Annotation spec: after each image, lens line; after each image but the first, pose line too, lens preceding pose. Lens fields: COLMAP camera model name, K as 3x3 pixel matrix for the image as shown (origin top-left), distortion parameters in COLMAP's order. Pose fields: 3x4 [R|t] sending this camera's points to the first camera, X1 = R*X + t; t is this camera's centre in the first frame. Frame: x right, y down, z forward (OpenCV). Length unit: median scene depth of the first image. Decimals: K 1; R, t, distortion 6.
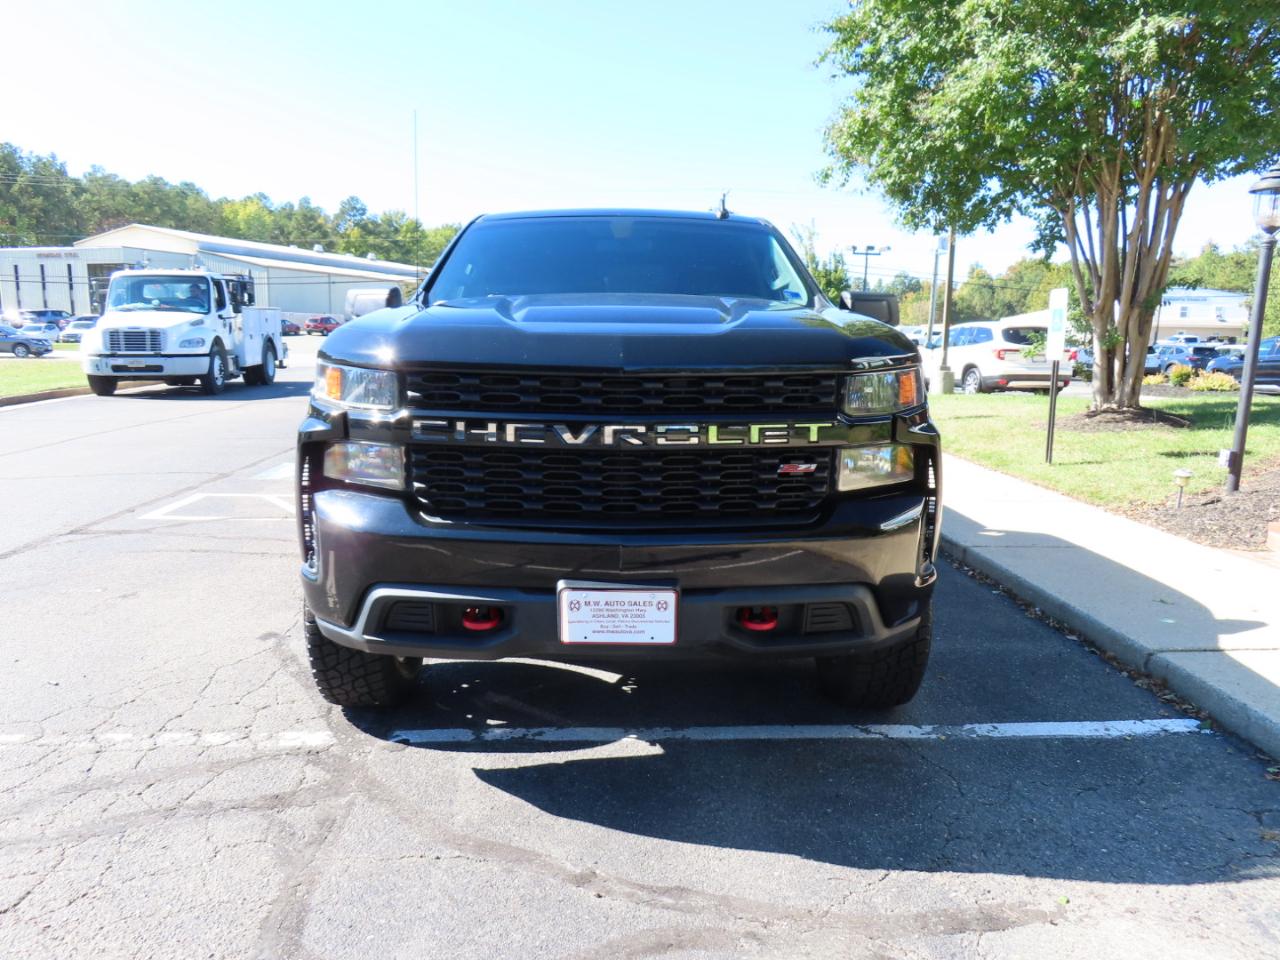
lens RADIAL K [[919.9, 0, 643.2], [0, 919.9, 479.5], [0, 0, 1]] dist [-0.011205, 0.008526]
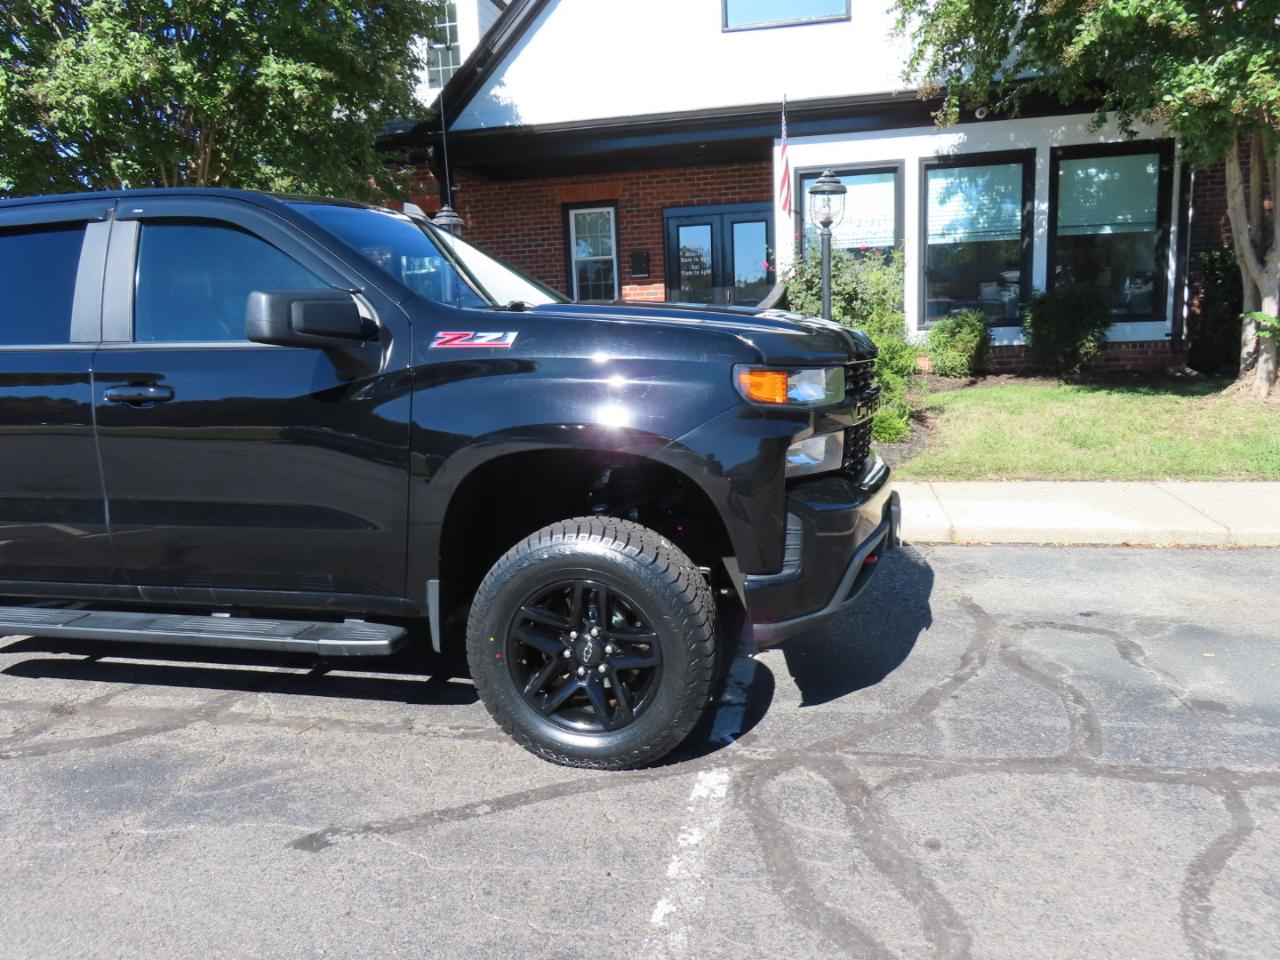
lens RADIAL K [[919.9, 0, 646.1], [0, 919.9, 480.9], [0, 0, 1]] dist [-0.011205, 0.008526]
pose [[0.250410, -0.183354, 0.950619, -1.191283], [0.189684, 0.972164, 0.137544, -0.149370], [-0.949376, 0.145875, 0.278218, 0.756719]]
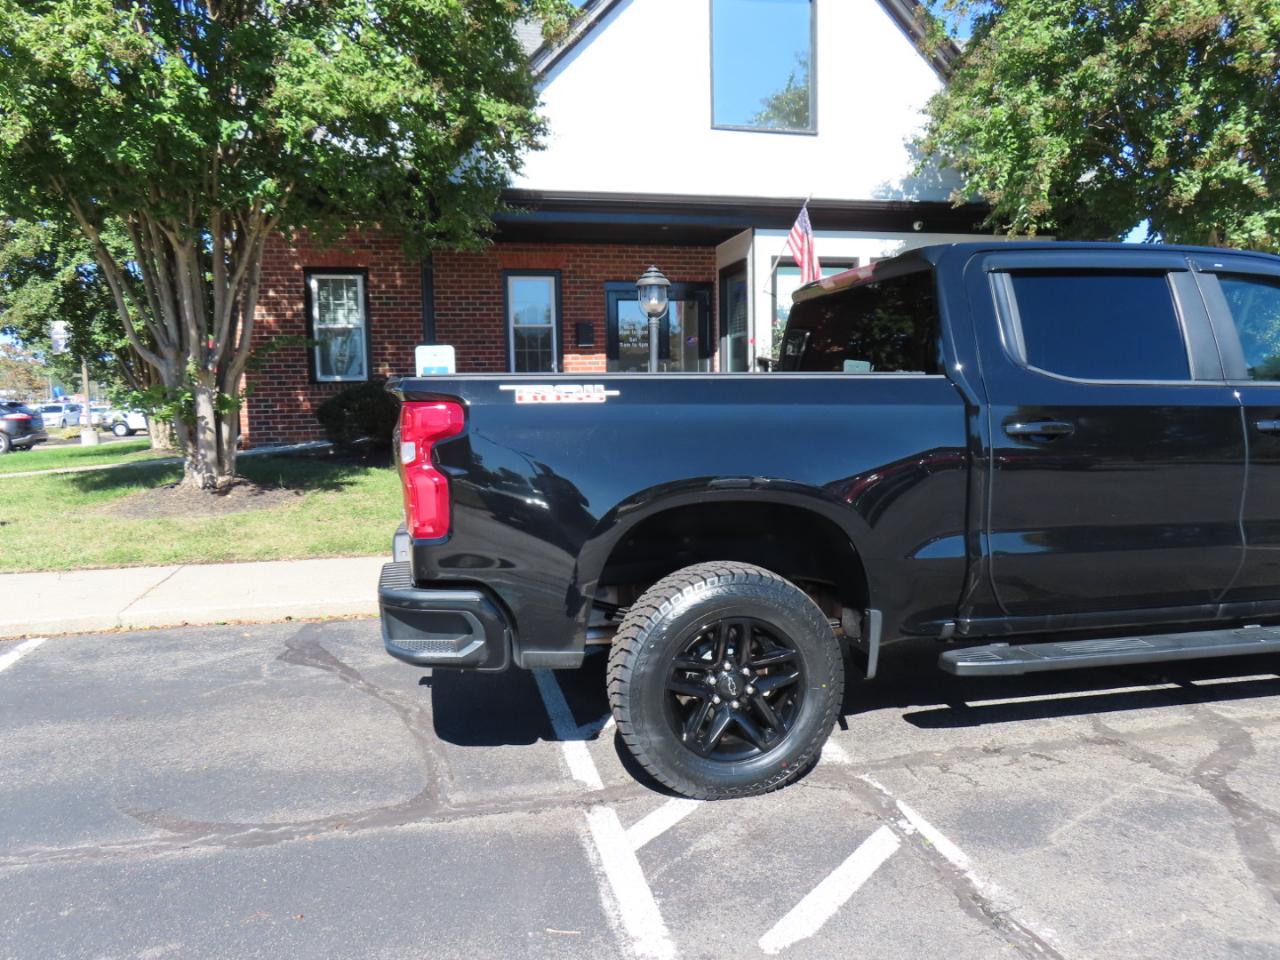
lens RADIAL K [[919.9, 0, 641.5], [0, 919.9, 481.9], [0, 0, 1]] dist [-0.011205, 0.008526]
pose [[-0.186316, -0.104027, 0.976967, -1.323275], [0.163565, 0.977218, 0.135247, -0.424967], [-0.968779, 0.184996, -0.165056, 2.522457]]
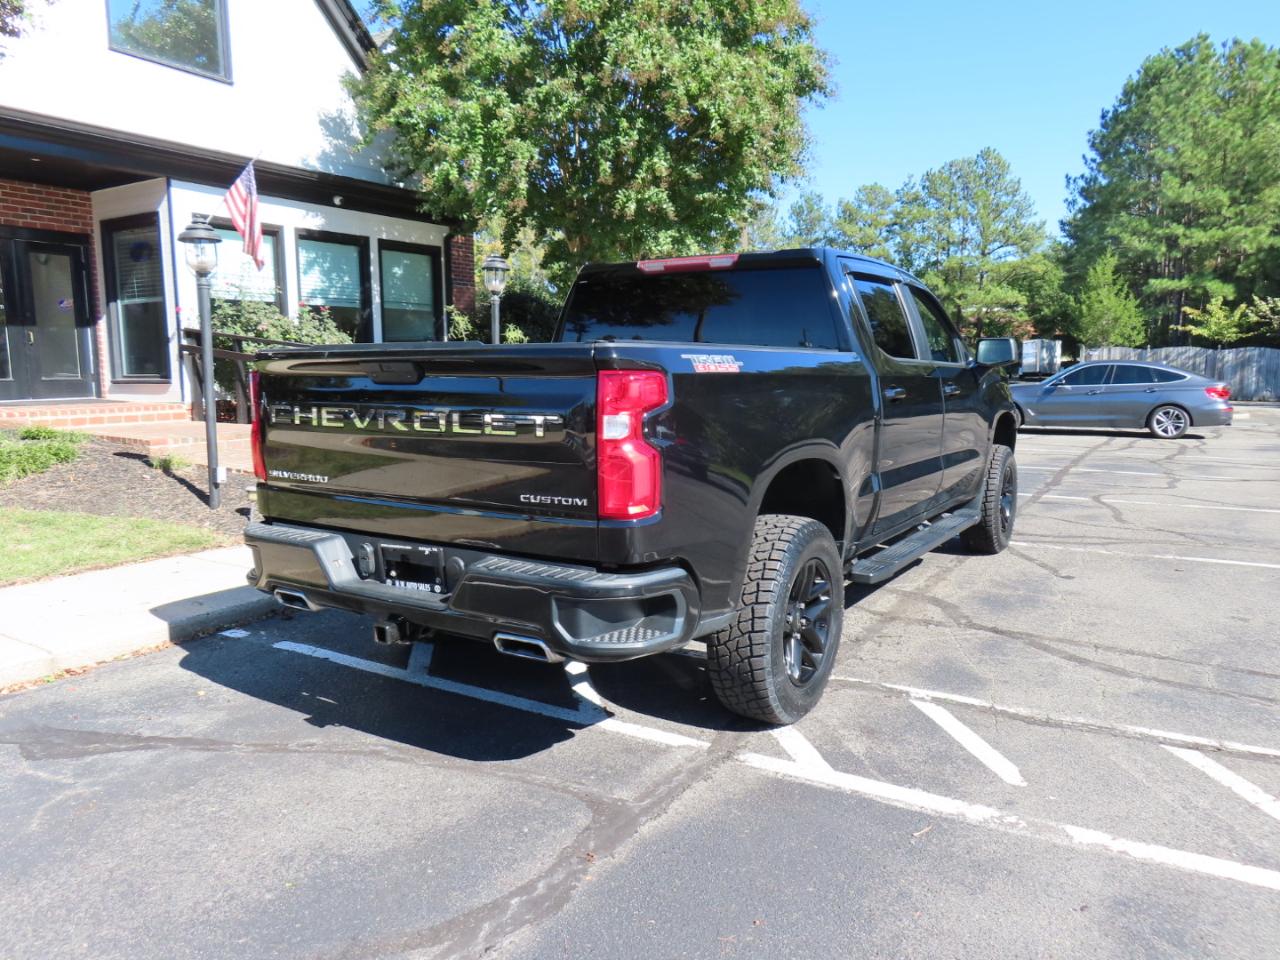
lens RADIAL K [[919.9, 0, 646.7], [0, 919.9, 482.4], [0, 0, 1]] dist [-0.011205, 0.008526]
pose [[-0.833325, -0.077689, 0.547297, -0.838801], [0.080675, 0.962382, 0.259447, -0.537245], [-0.546865, 0.260357, -0.795709, 3.285466]]
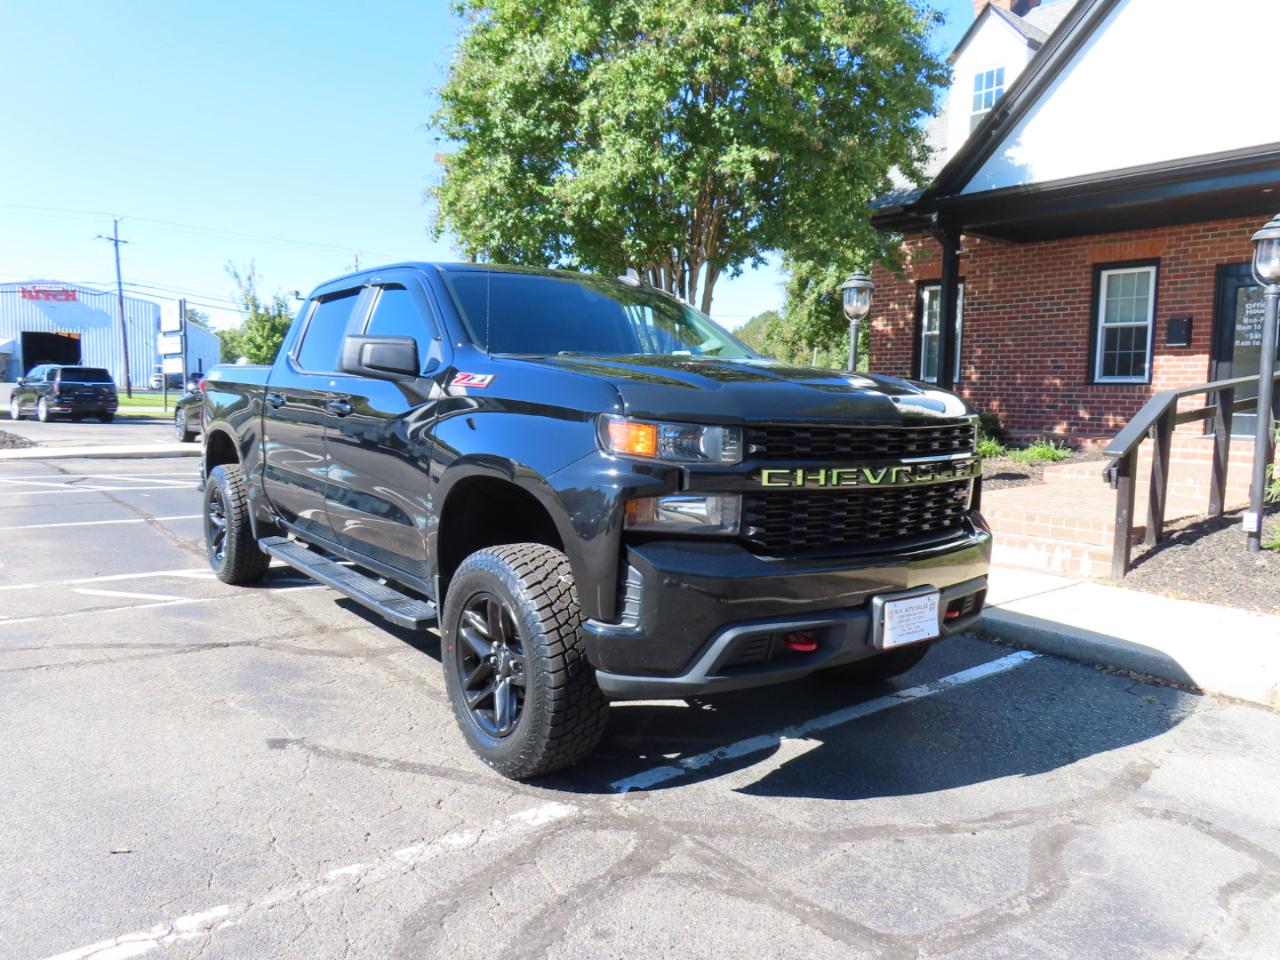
lens RADIAL K [[919.9, 0, 642.1], [0, 919.9, 479.8], [0, 0, 1]] dist [-0.011205, 0.008526]
pose [[0.803476, -0.048587, 0.593351, -0.827021], [0.077916, 0.996674, -0.023896, -0.030316], [-0.590216, 0.065431, 0.804589, 0.153588]]
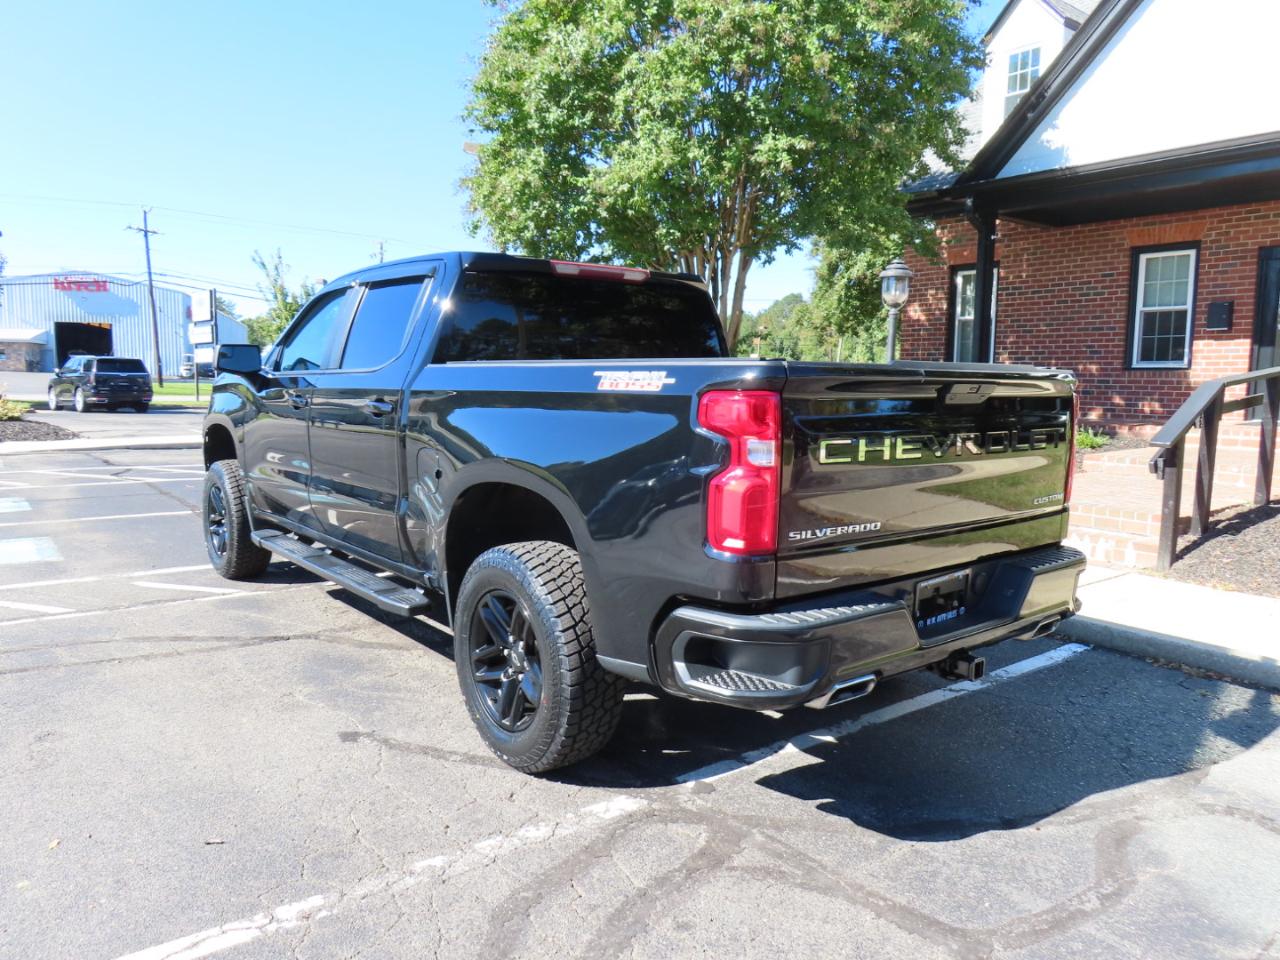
lens RADIAL K [[919.9, 0, 640.1], [0, 919.9, 479.2], [0, 0, 1]] dist [-0.011205, 0.008526]
pose [[0.818906, -0.061738, 0.570597, -0.874535], [0.082050, 0.996579, -0.009927, -0.051998], [-0.568032, 0.054946, 0.821170, 0.163930]]
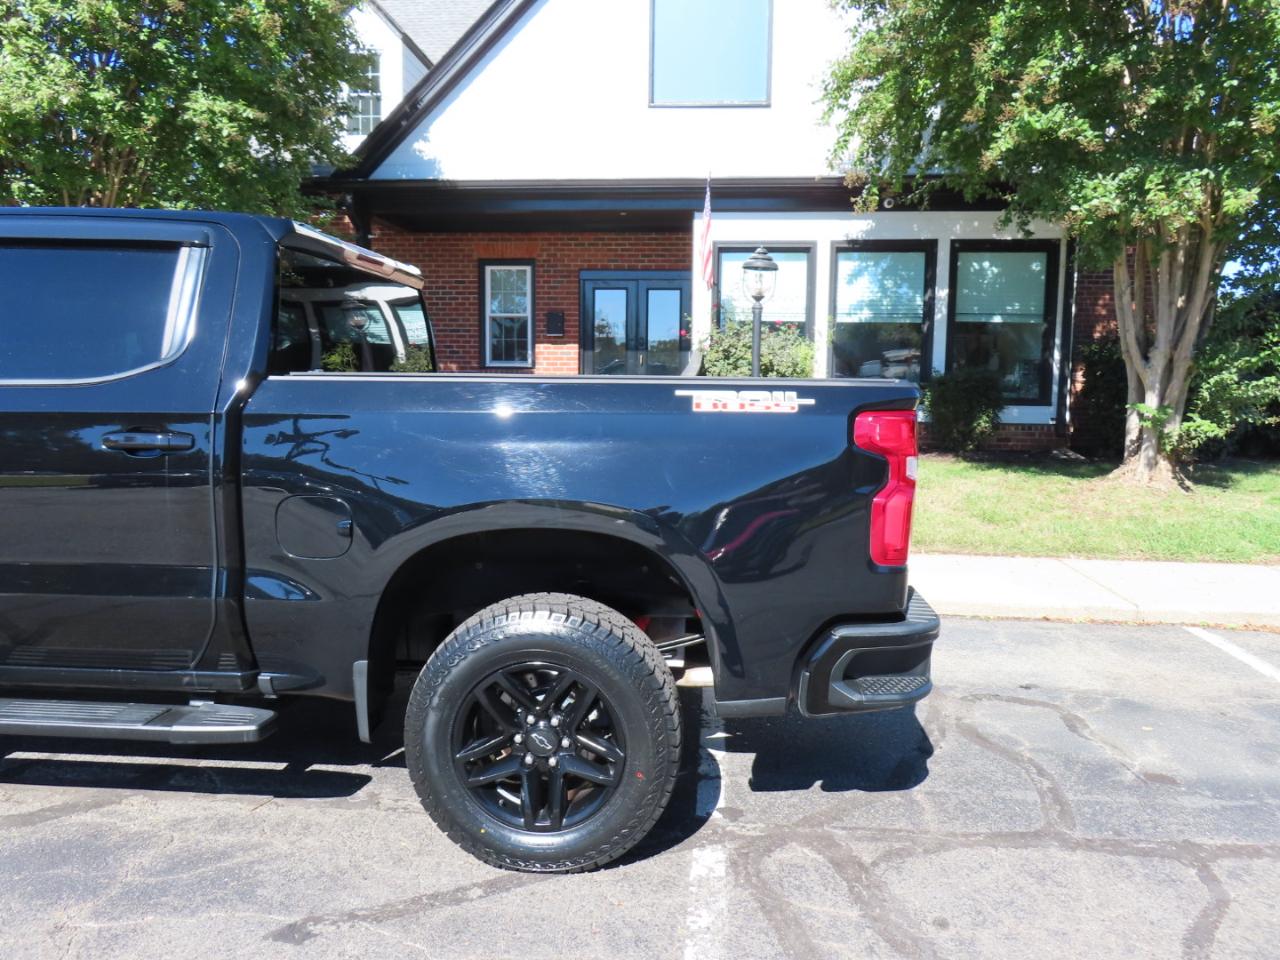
lens RADIAL K [[919.9, 0, 645.7], [0, 919.9, 479.5], [0, 0, 1]] dist [-0.011205, 0.008526]
pose [[0.133598, -0.113802, 0.984480, -1.208019], [0.139744, 0.985623, 0.094970, -0.179027], [-0.981134, 0.124888, 0.147581, 0.873745]]
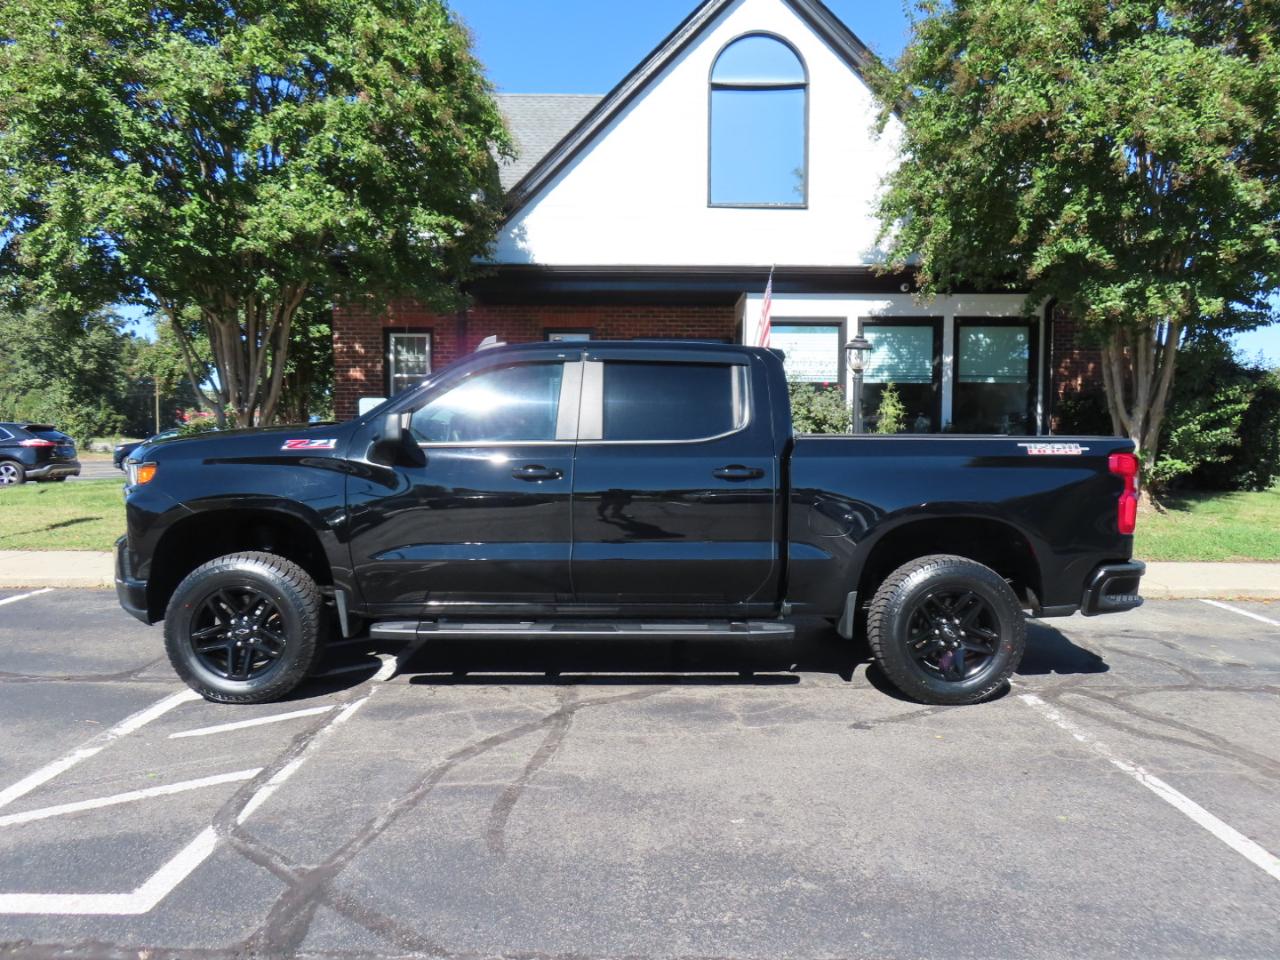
lens RADIAL K [[919.9, 0, 641.0], [0, 919.9, 481.2], [0, 0, 1]] dist [-0.011205, 0.008526]
pose [[0.043330, -0.065249, 0.996928, -1.995880], [0.147997, 0.987275, 0.058185, -0.300571], [-0.988038, 0.145022, 0.052435, 1.535057]]
